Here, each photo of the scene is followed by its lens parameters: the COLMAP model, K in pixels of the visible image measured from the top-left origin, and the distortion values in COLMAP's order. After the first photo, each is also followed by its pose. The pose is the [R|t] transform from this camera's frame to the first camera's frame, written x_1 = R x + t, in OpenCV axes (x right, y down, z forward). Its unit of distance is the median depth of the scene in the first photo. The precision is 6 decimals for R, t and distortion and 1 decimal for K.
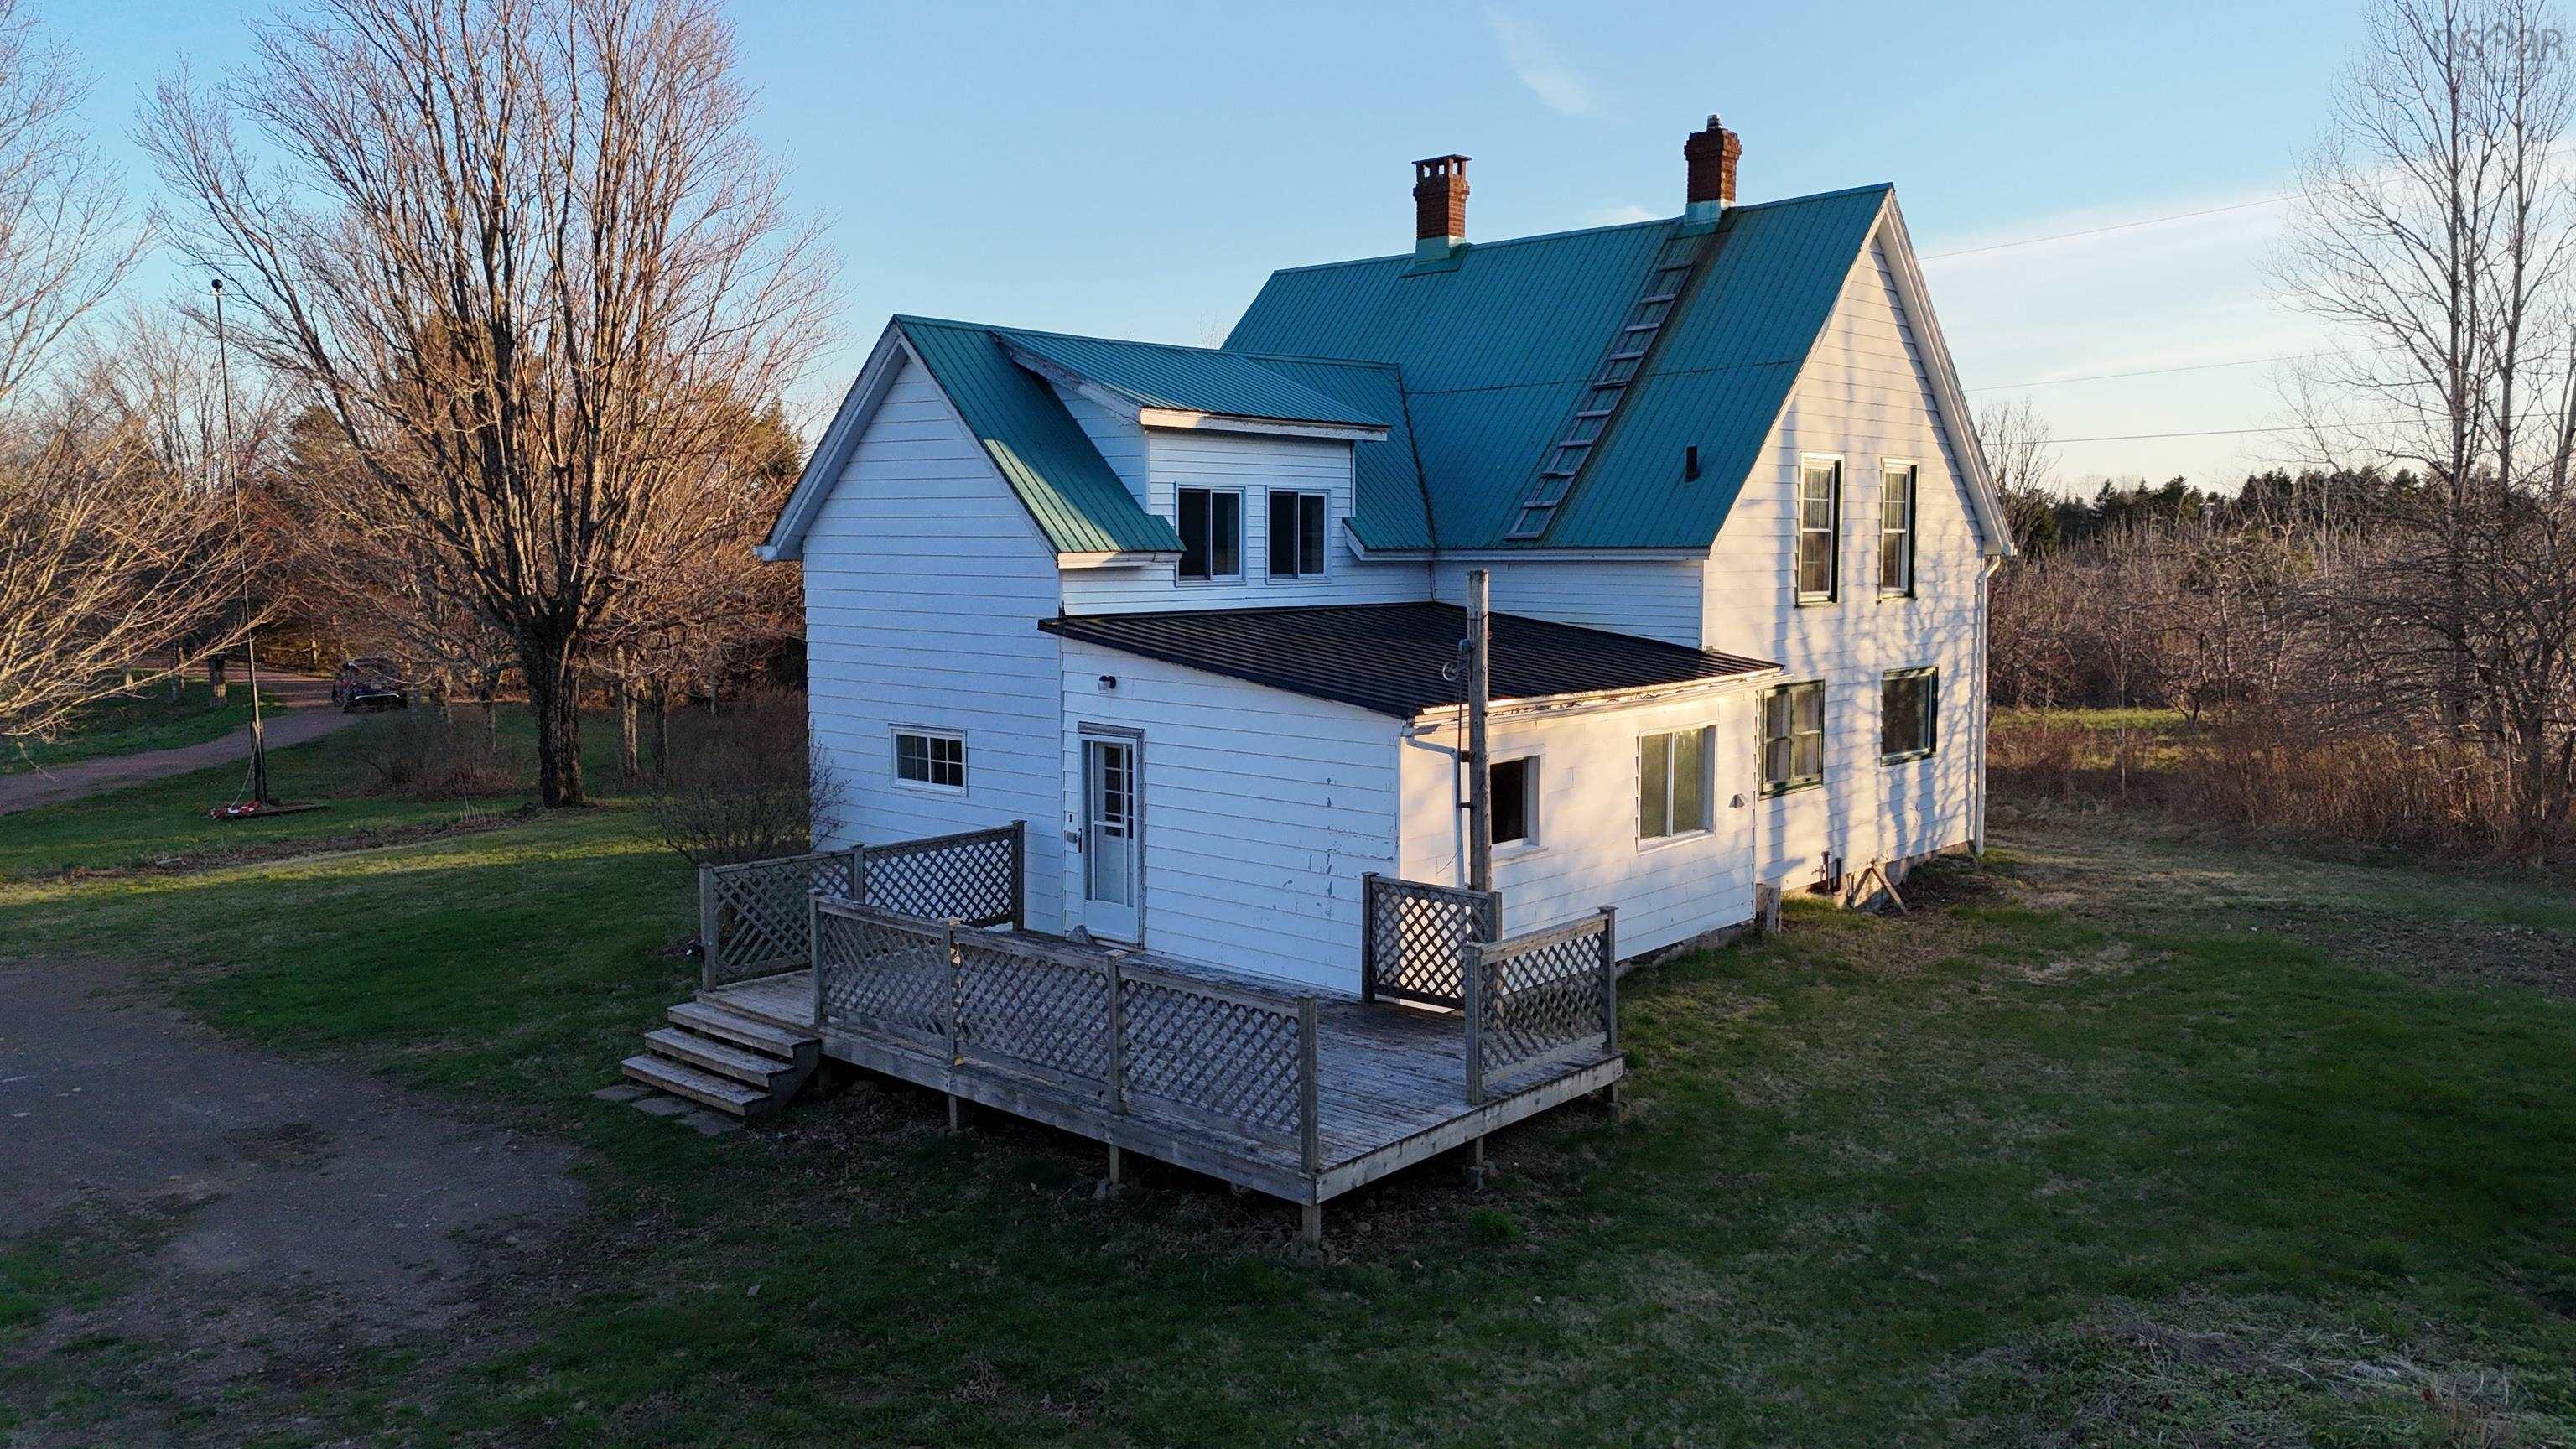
lens RADIAL K [[1780.6, 0, 1288.0], [0, 1780.6, 724.5], [0, 0, 1]] dist [-0.002938, -0.000826]
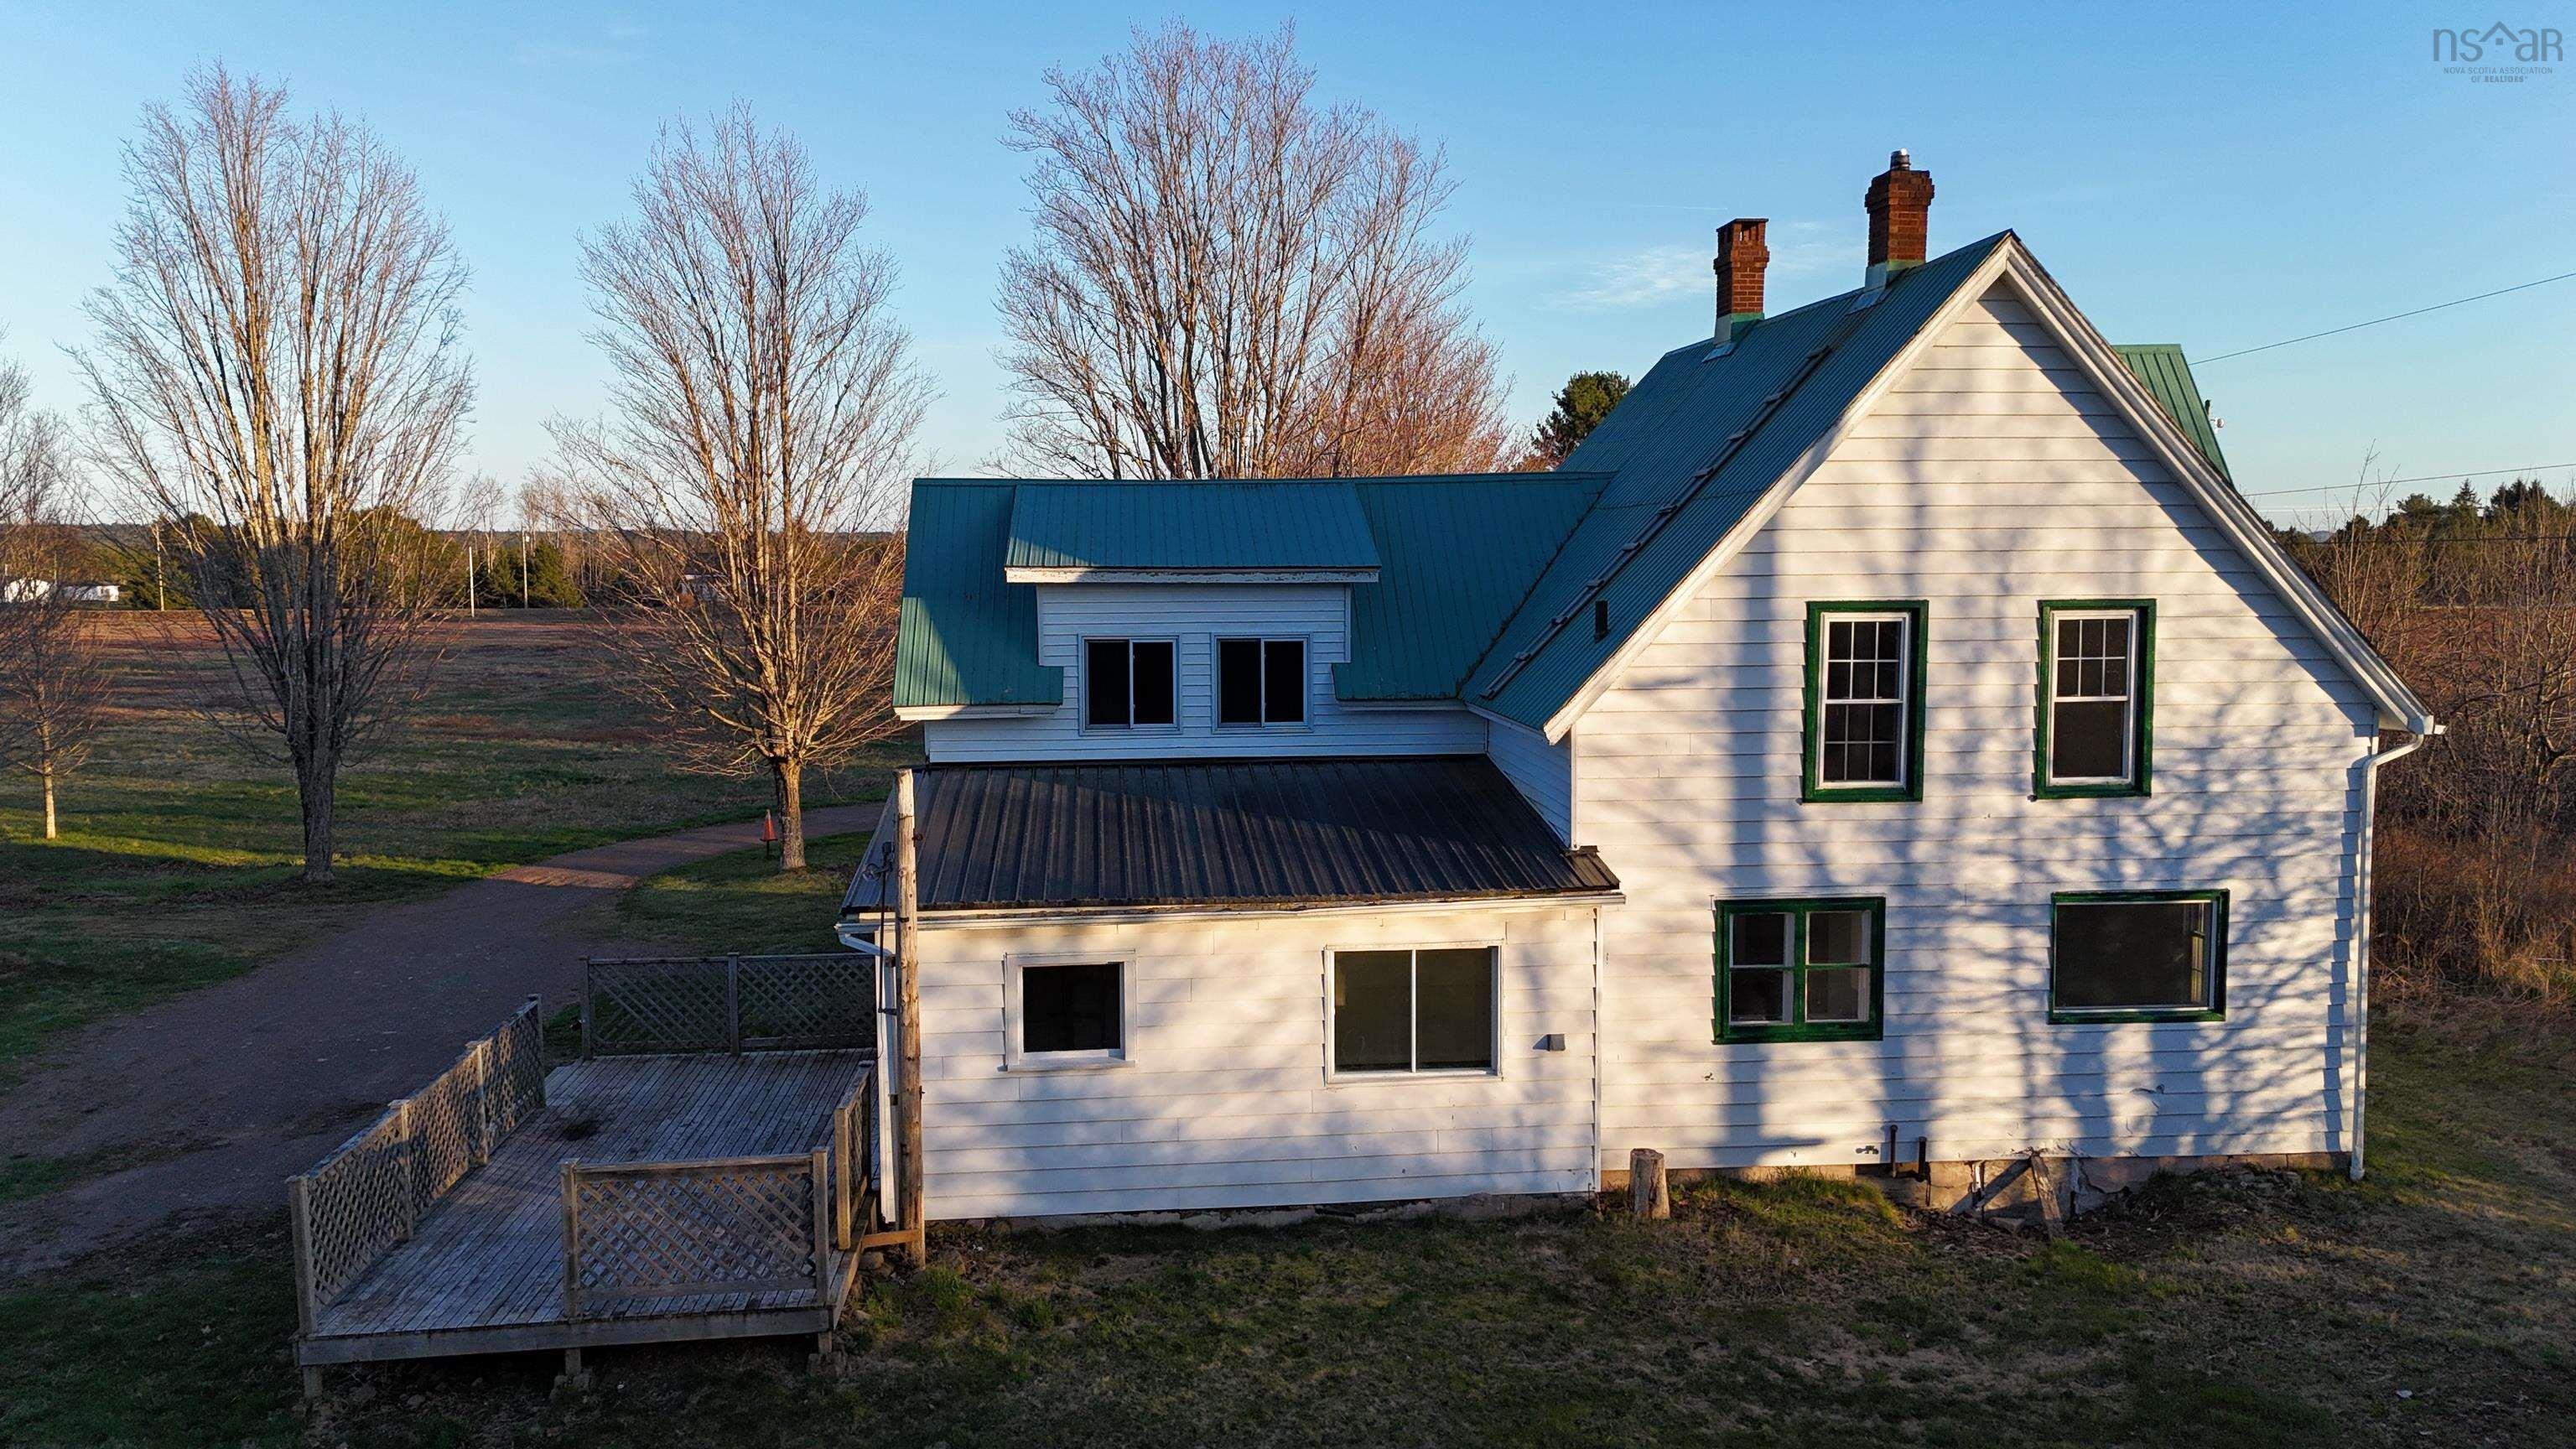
lens RADIAL K [[1780.6, 0, 1288.0], [0, 1780.6, 724.5], [0, 0, 1]] dist [-0.002938, -0.000826]
pose [[0.735607, 0.063569, -0.674420, 0.665771], [-0.068029, 0.997486, 0.019820, -0.104389], [0.673984, 0.031300, 0.738082, 0.302248]]
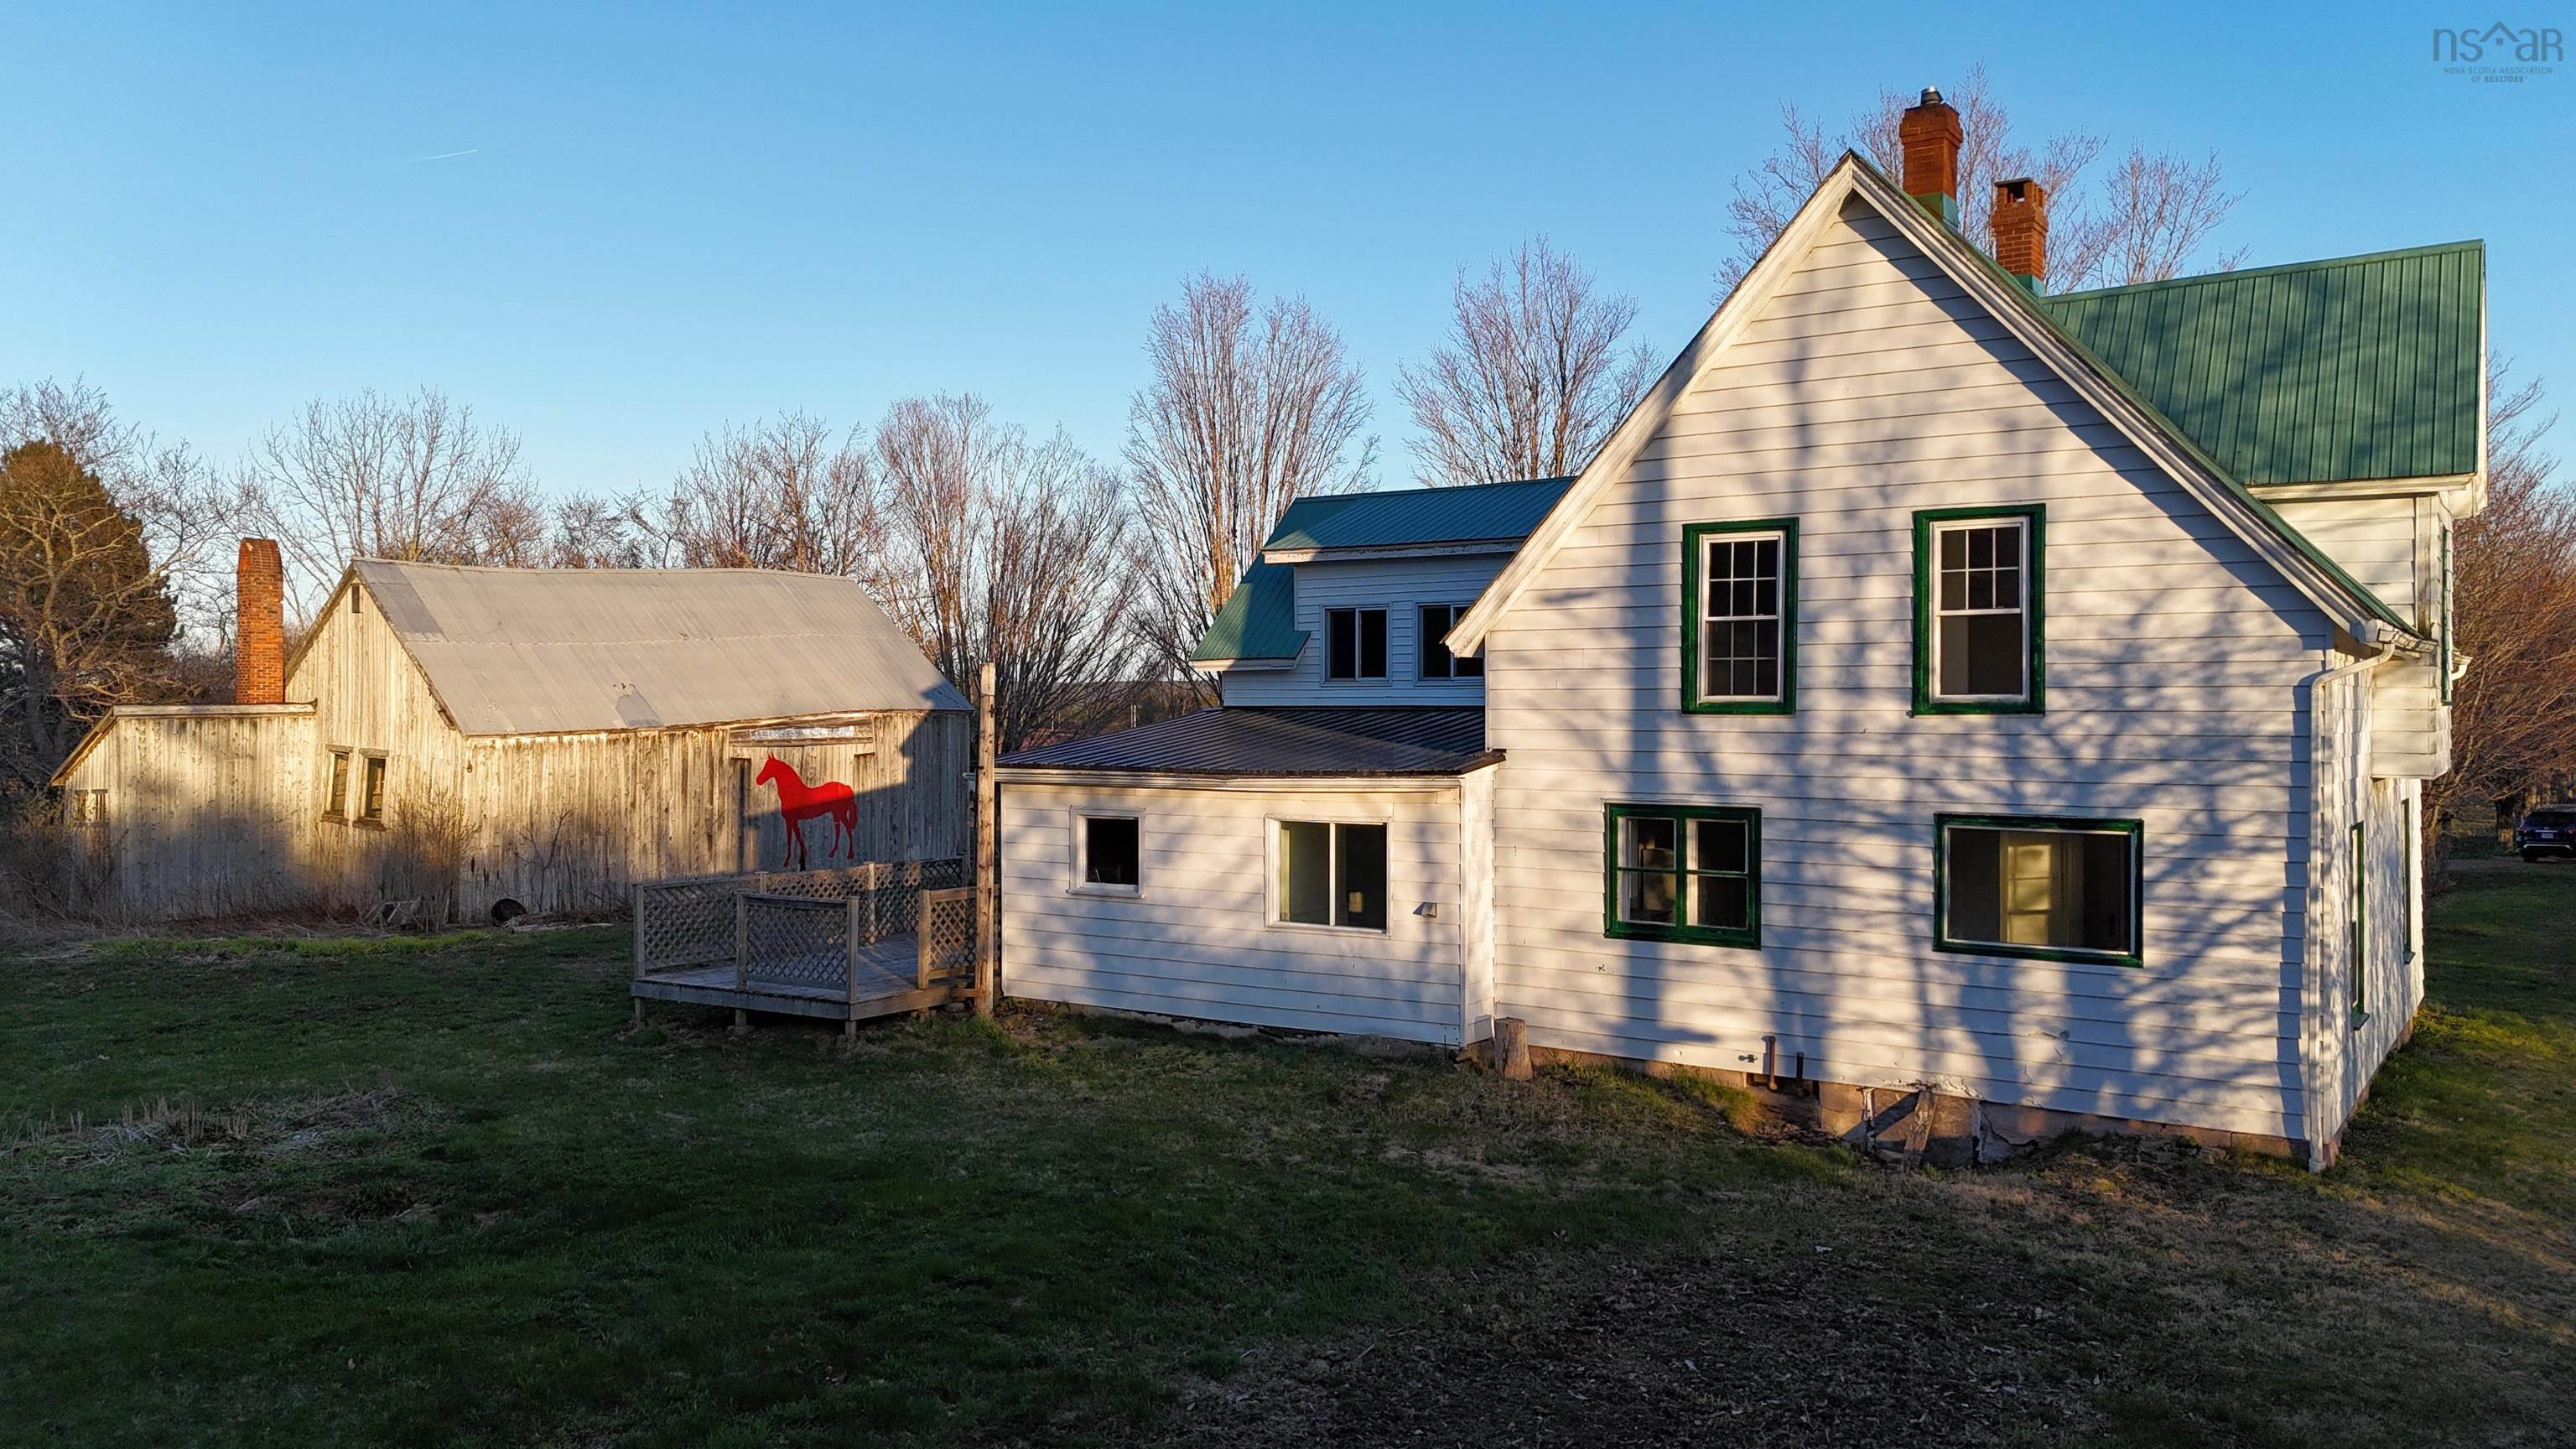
lens RADIAL K [[1780.6, 0, 1288.0], [0, 1780.6, 724.5], [0, 0, 1]] dist [-0.002938, -0.000826]
pose [[0.163556, 0.018696, -0.986357, 1.100106], [-0.094291, 0.995539, 0.003235, -0.048864], [0.982018, 0.092475, 0.164589, 0.718414]]
